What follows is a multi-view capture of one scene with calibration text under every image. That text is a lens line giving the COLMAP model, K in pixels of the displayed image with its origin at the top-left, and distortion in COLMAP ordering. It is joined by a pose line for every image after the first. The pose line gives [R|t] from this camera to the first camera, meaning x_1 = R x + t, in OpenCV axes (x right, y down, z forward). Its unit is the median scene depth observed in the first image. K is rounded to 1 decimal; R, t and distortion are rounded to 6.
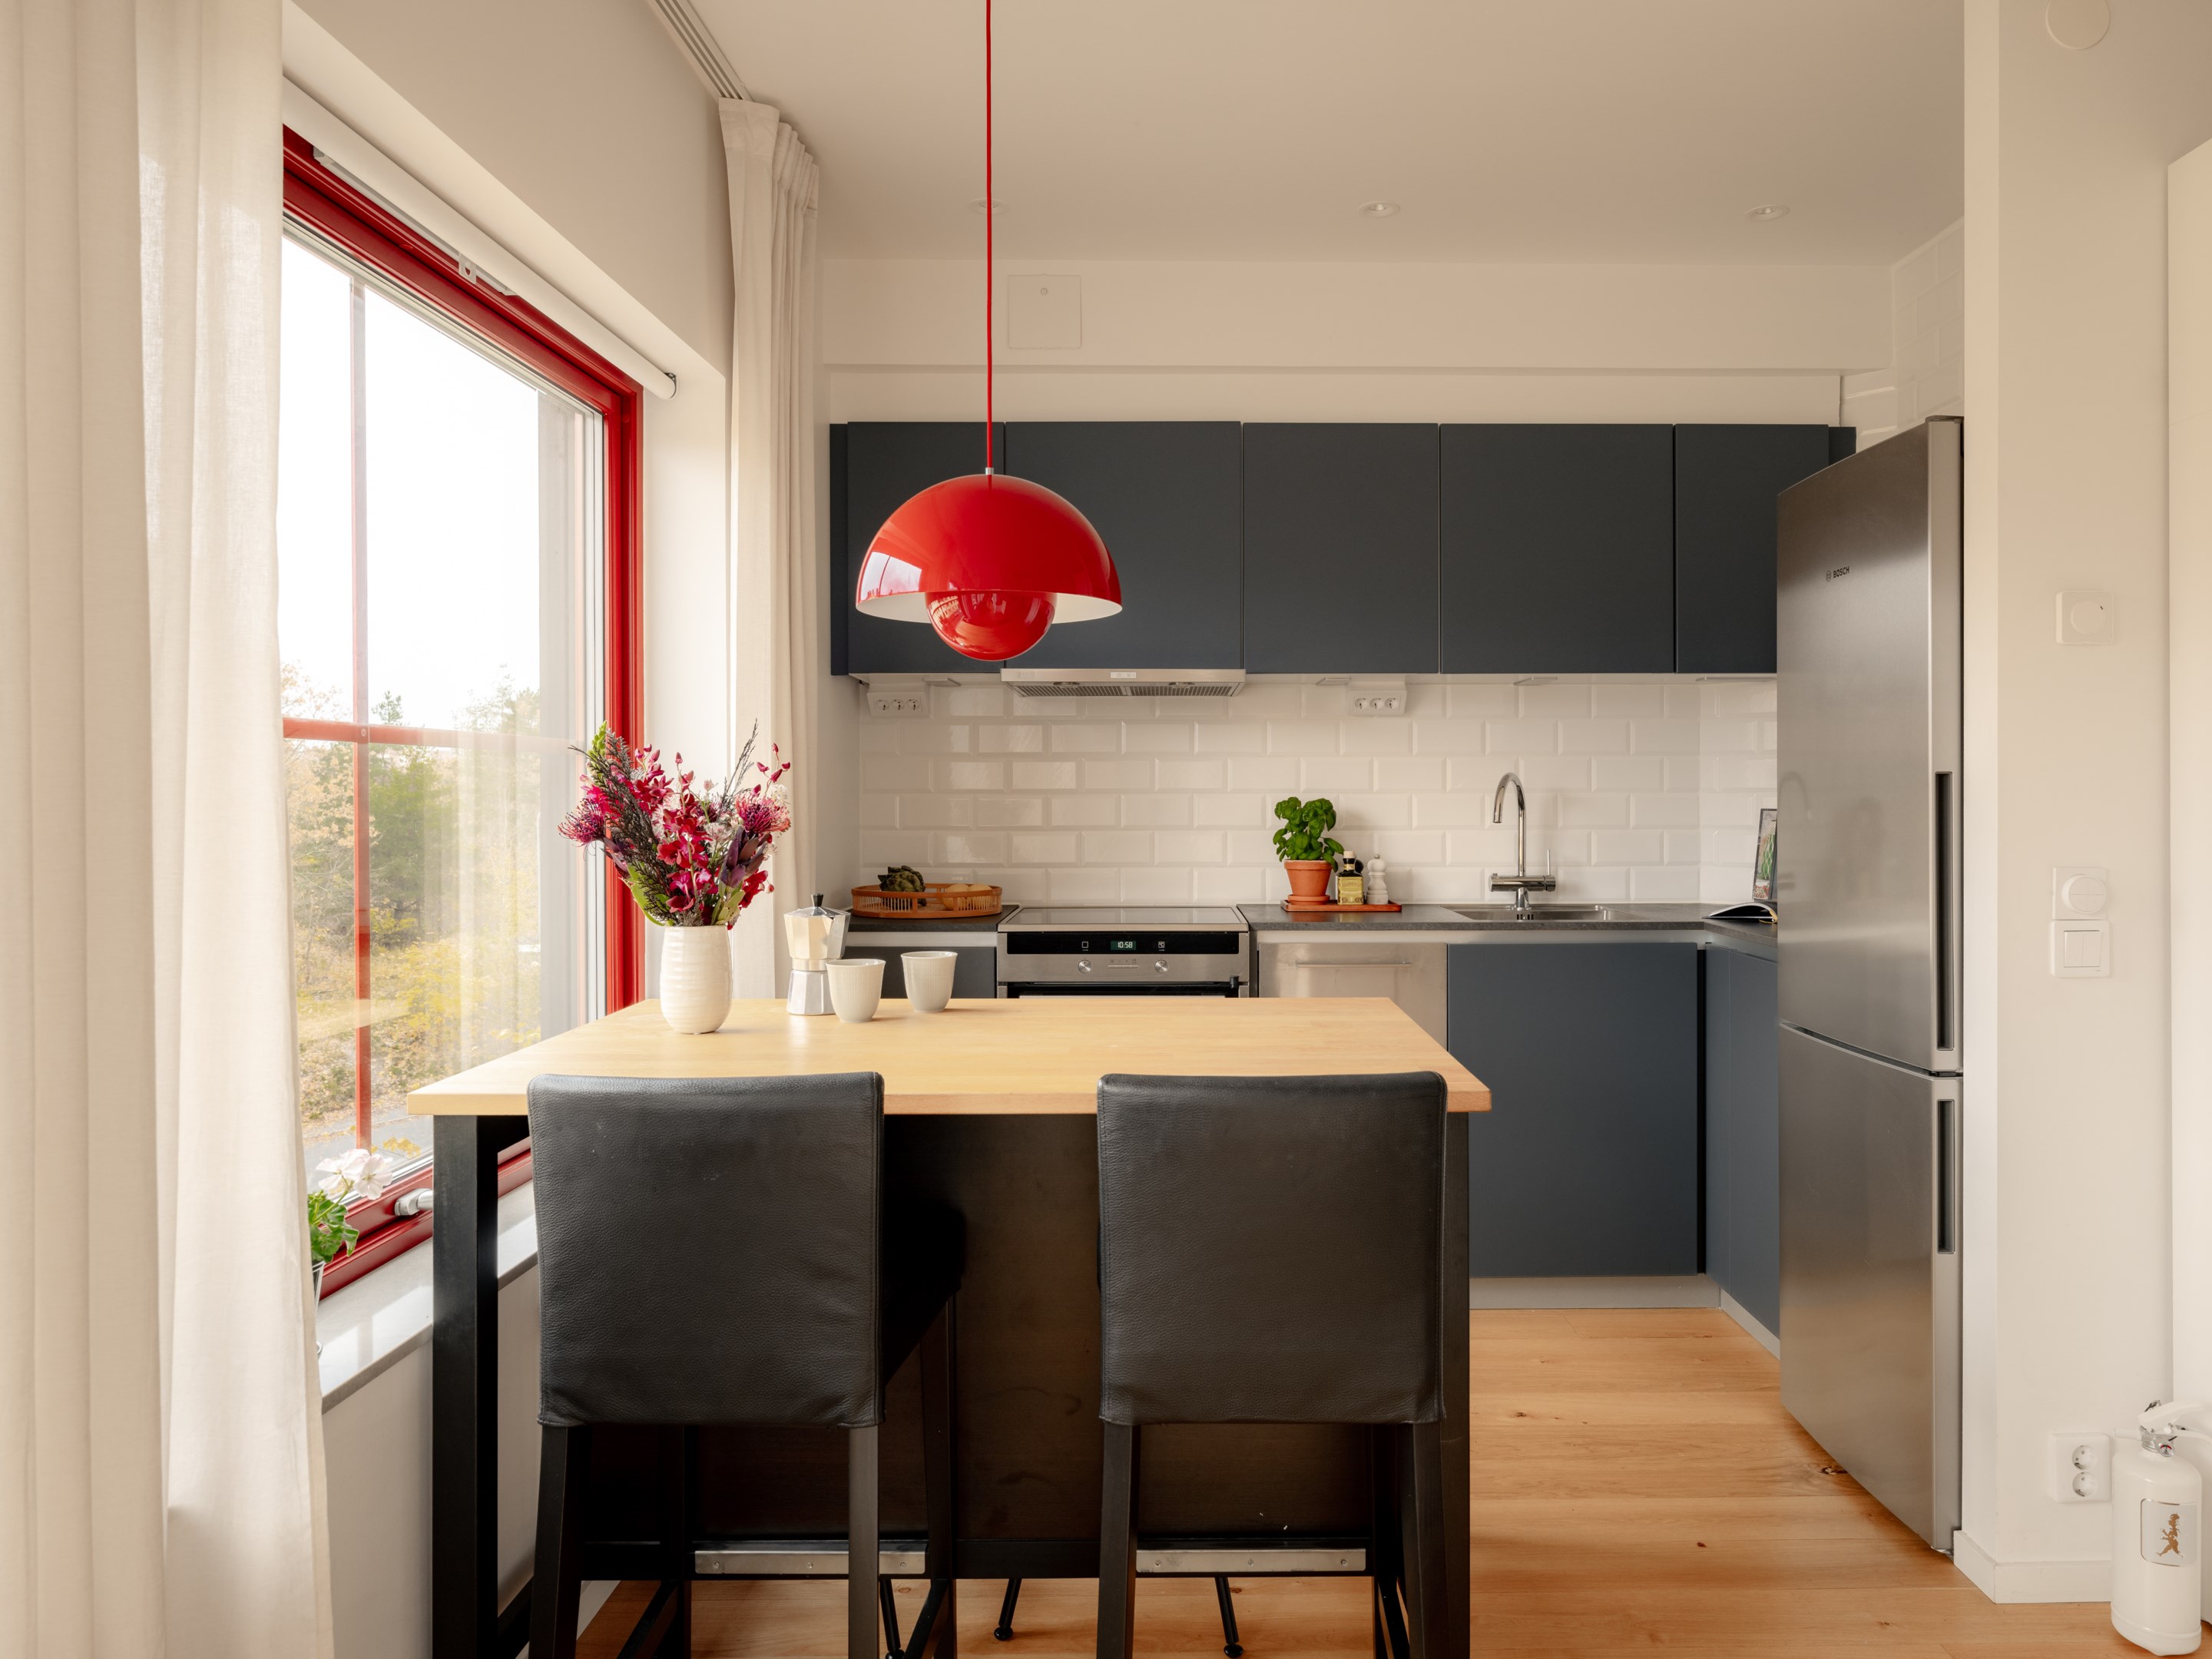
lens RADIAL K [[1452.4, 0, 1153.4], [0, 1452.4, 809.9], [0, 0, 1]] dist [-0.011262, -0.001387]
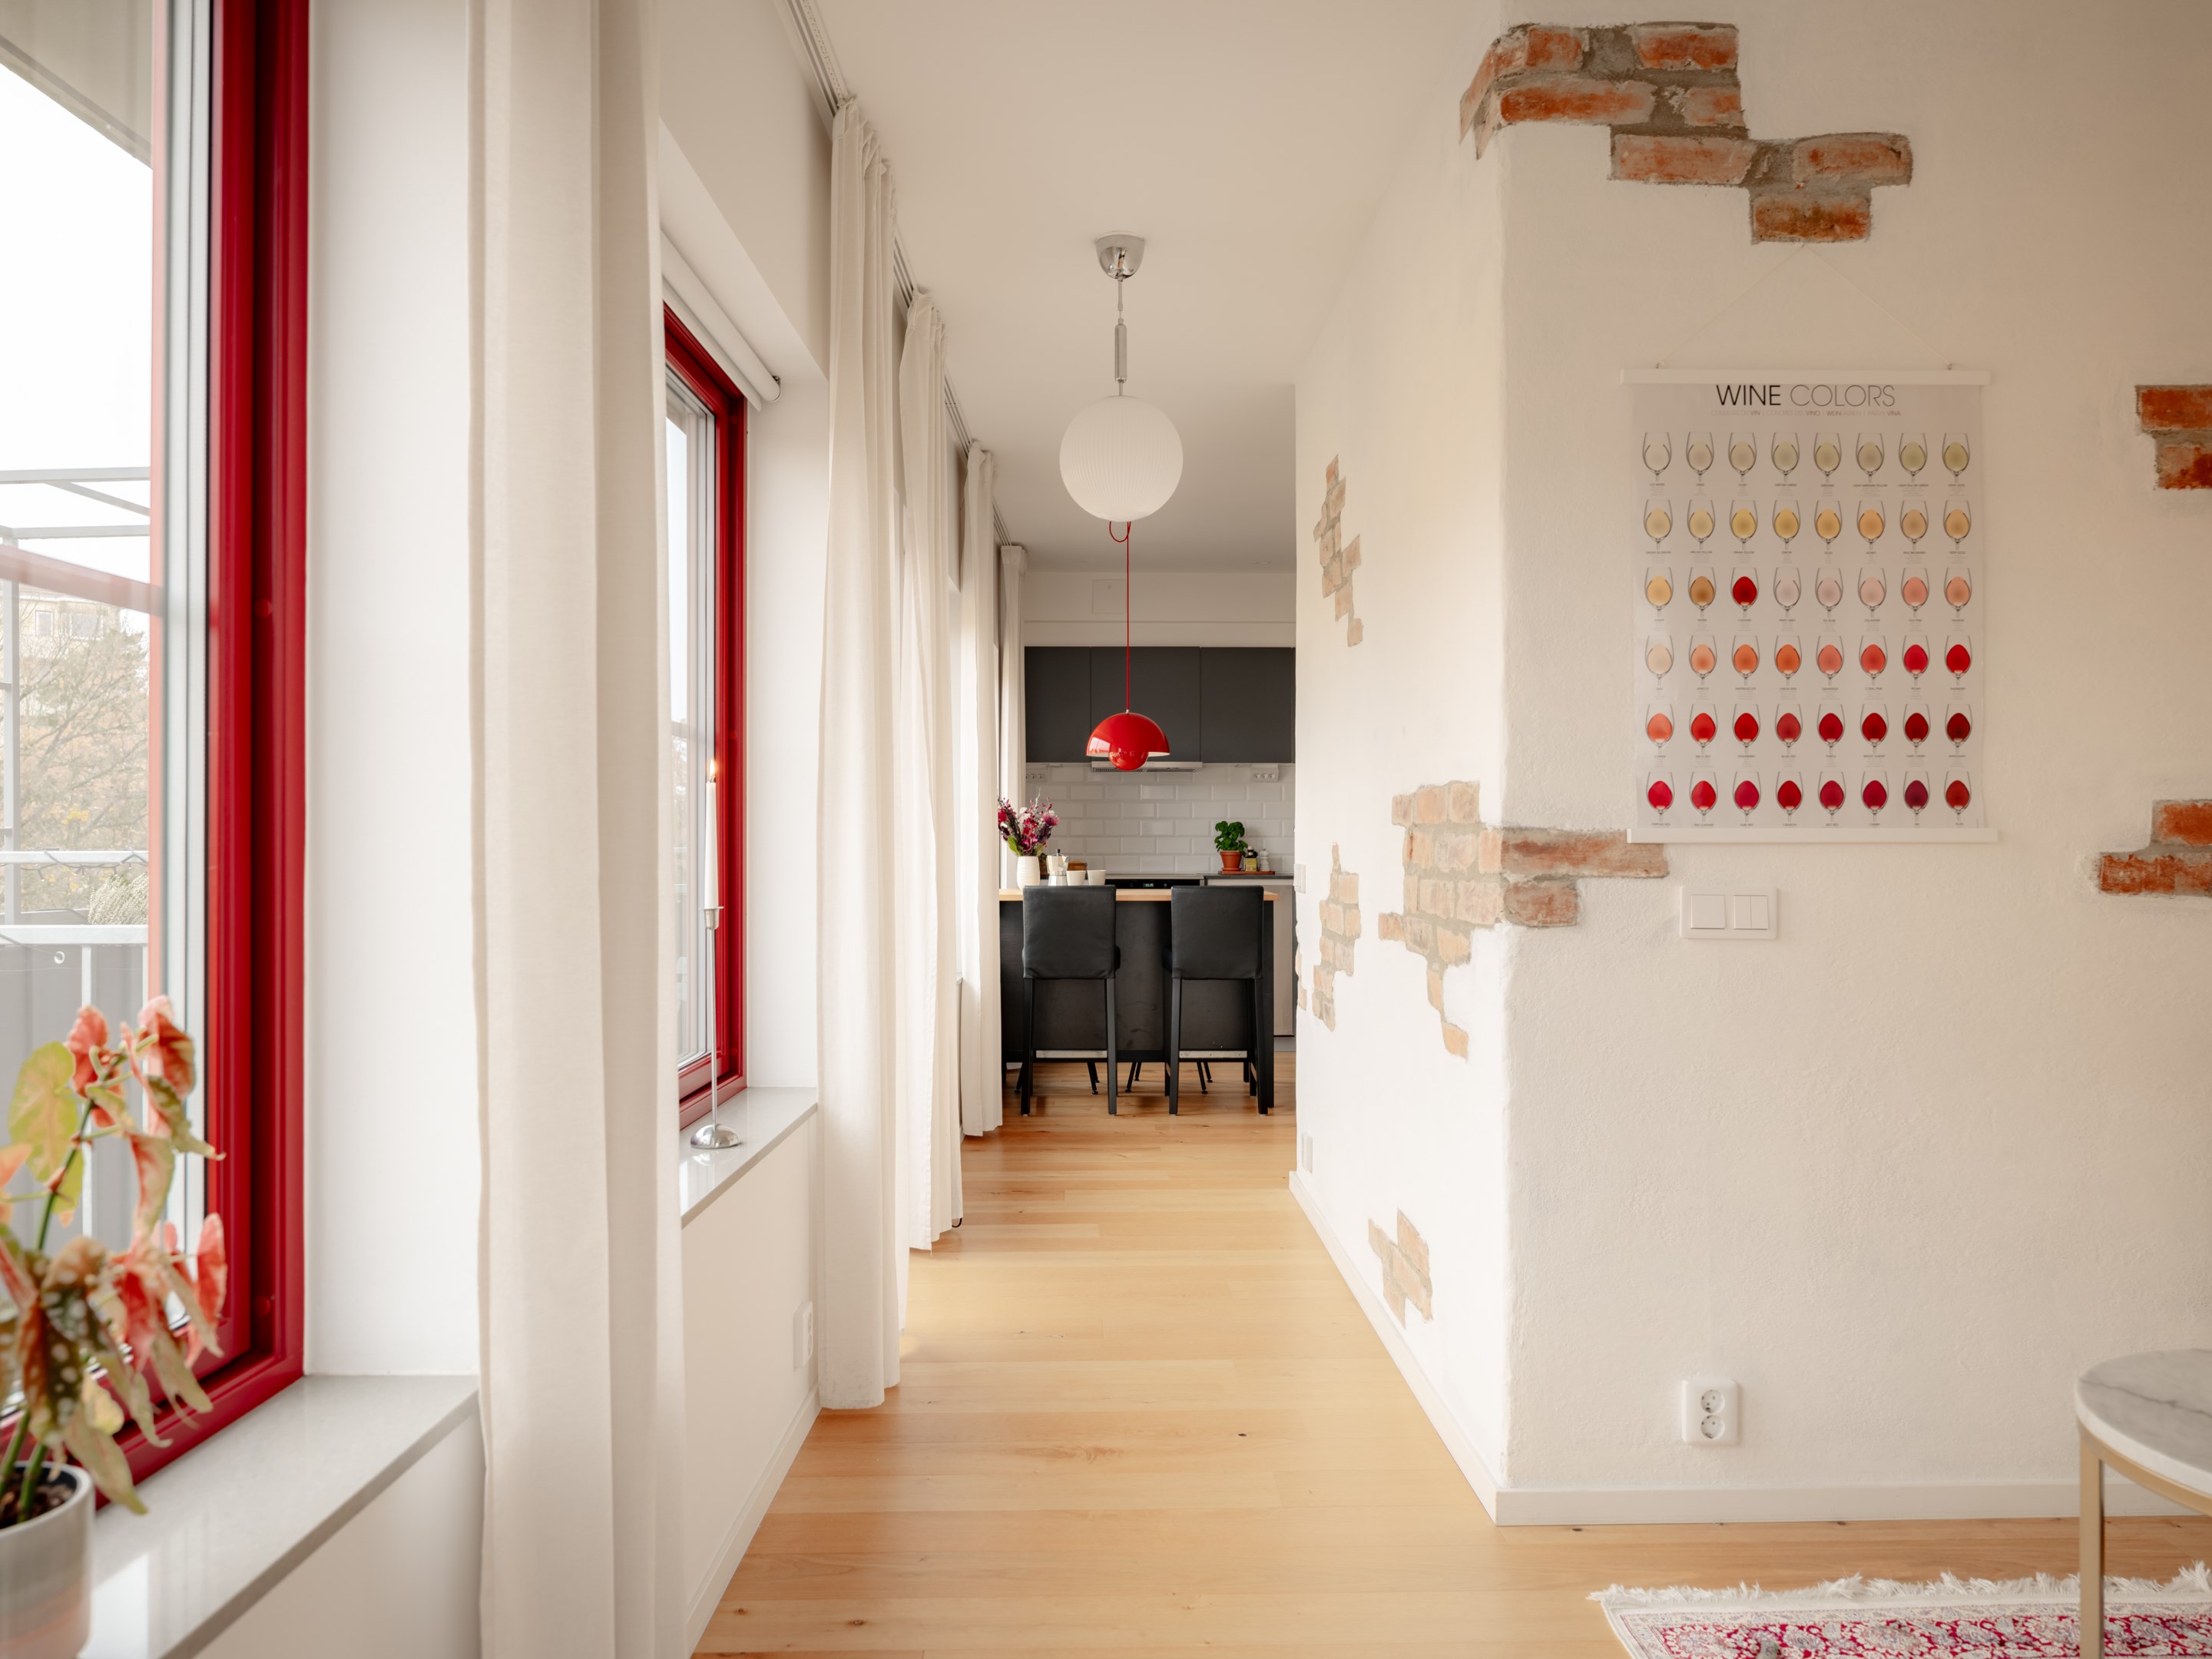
lens RADIAL K [[1584.8, 0, 1111.8], [0, 1584.8, 830.3], [0, 0, 1]] dist [-0.000799, -0.006317]
pose [[0.999696, 0.002260, 0.024565, -0.159083], [-0.001828, 0.999843, -0.017597, 0.059296], [-0.024601, 0.017547, 0.999543, -1.673594]]
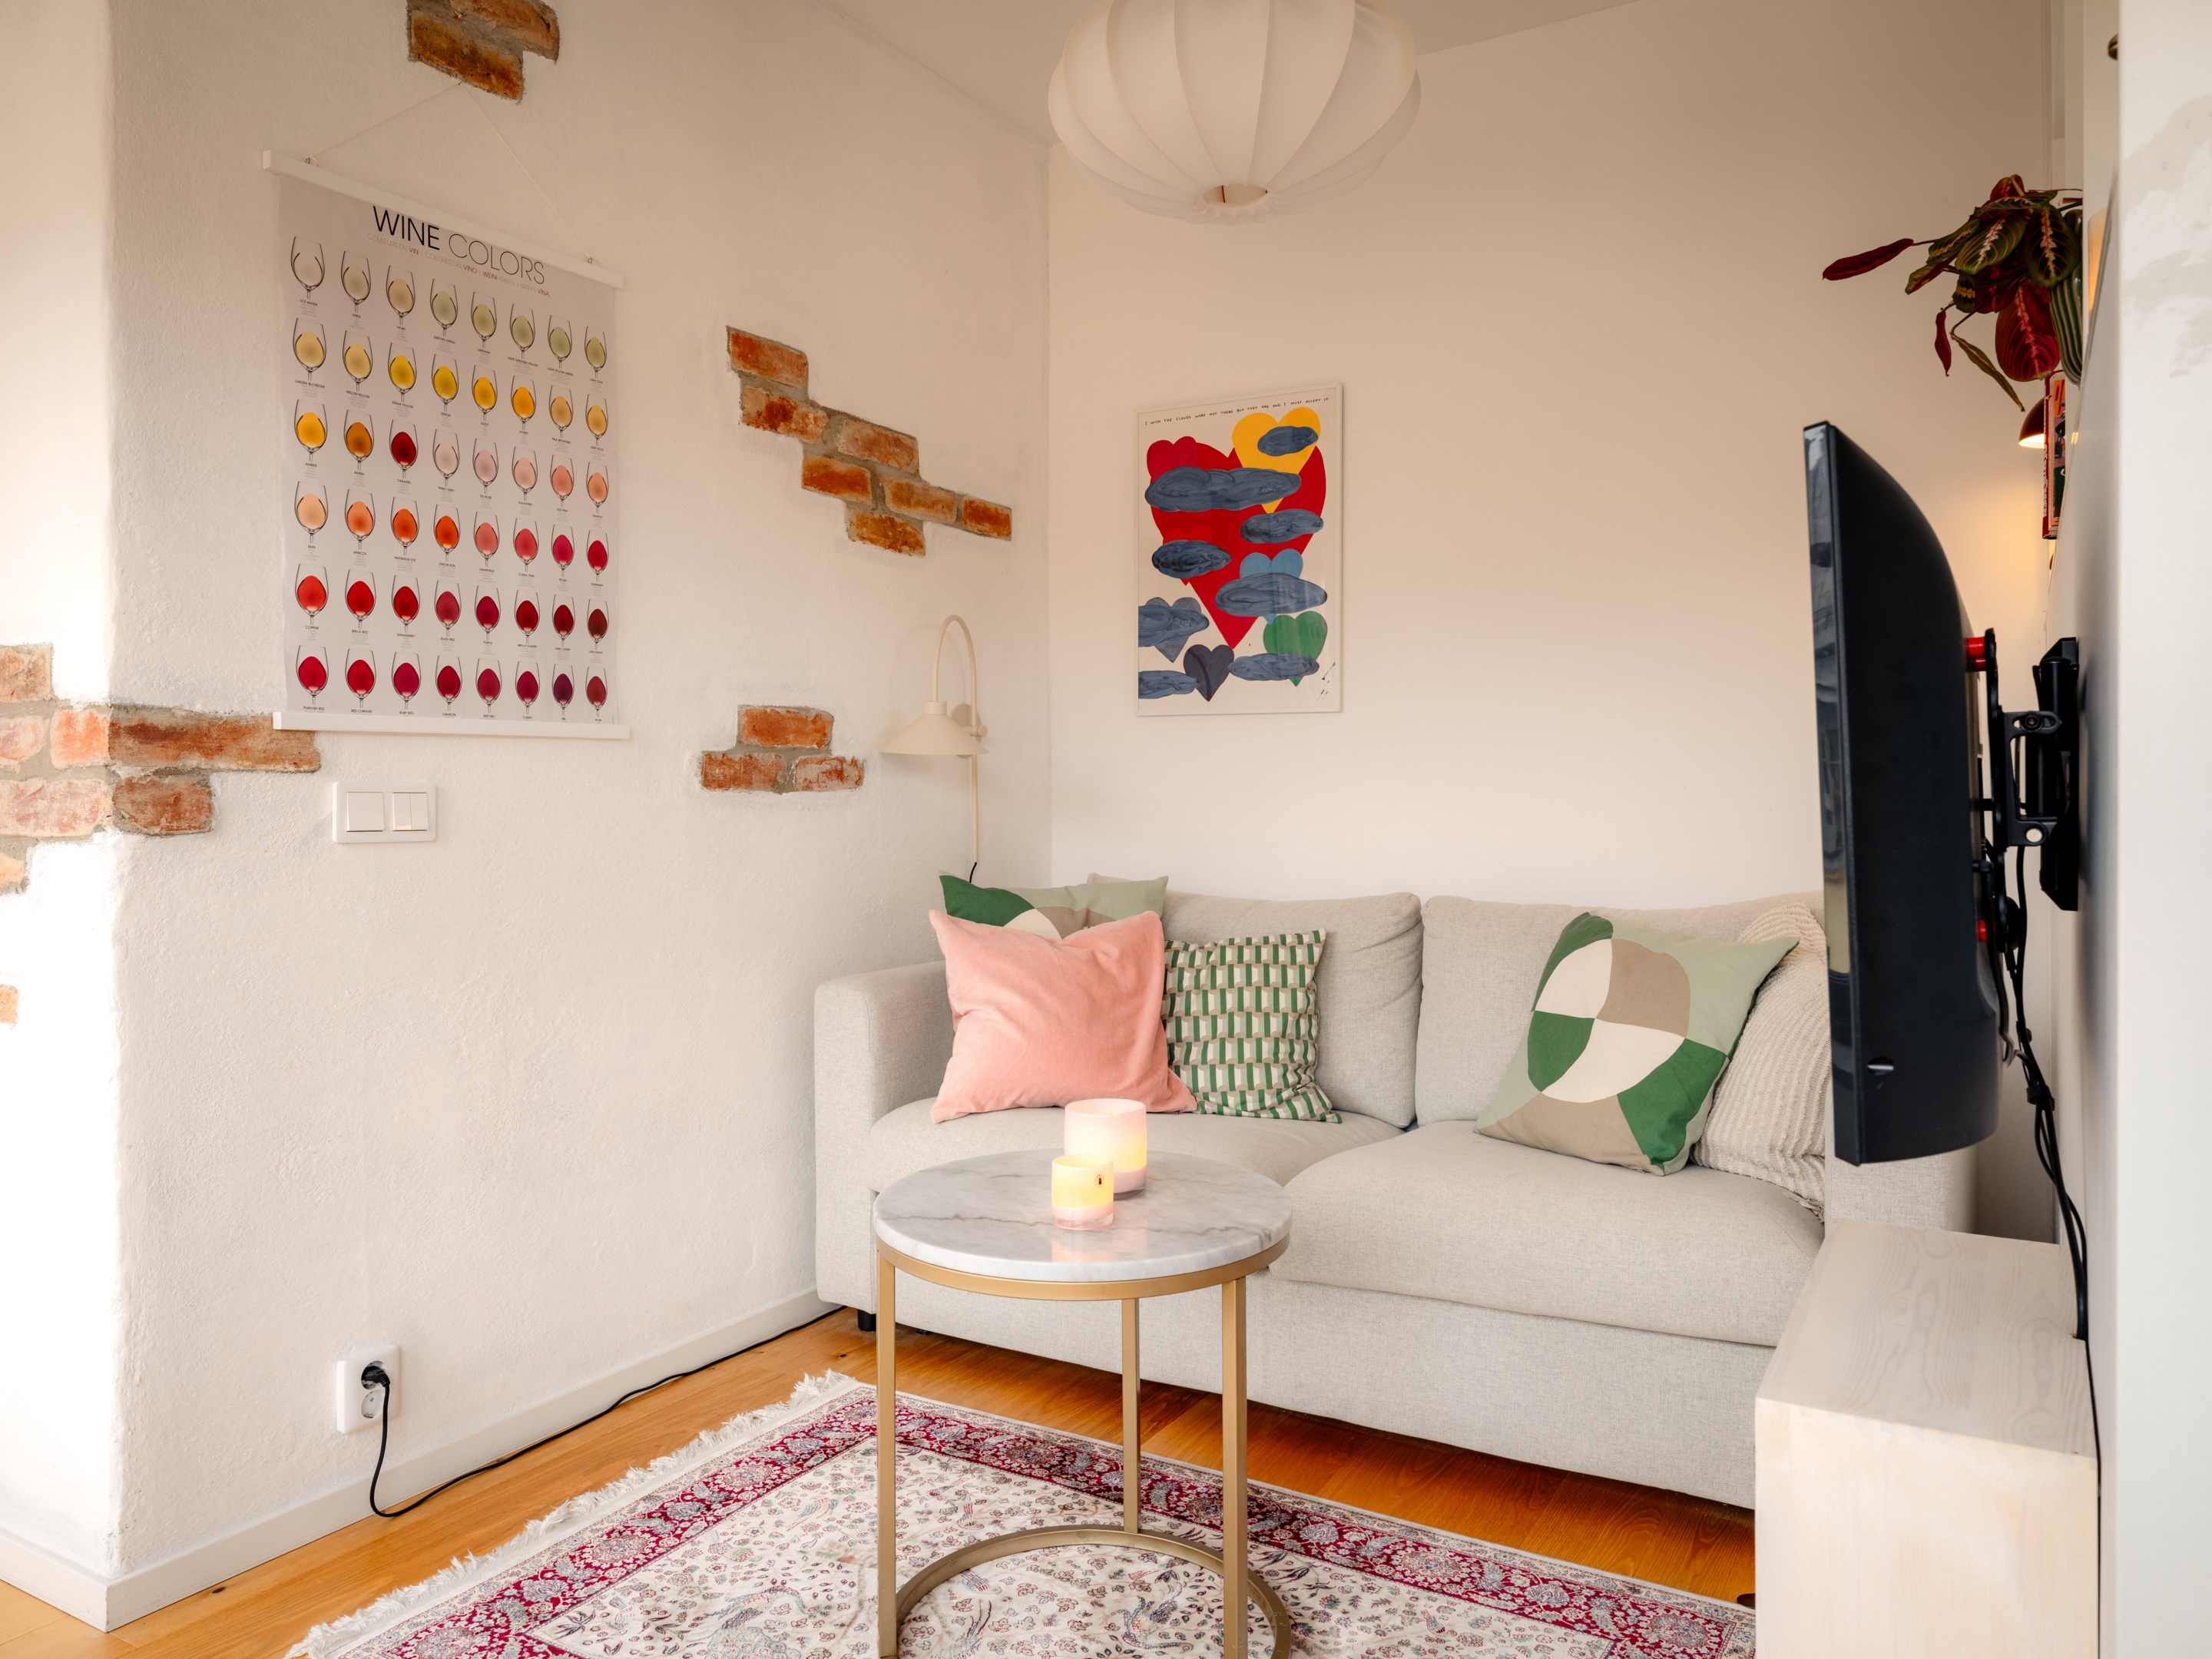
lens RADIAL K [[1560.5, 0, 1115.8], [0, 1560.5, 783.9], [0, 0, 1]] dist [-0.007396, 0.006554]
pose [[0.503973, 0.000114, 0.863719, -0.270737], [0.010598, 0.999924, -0.006316, 0.083447], [-0.863654, 0.012337, 0.503934, -1.492204]]
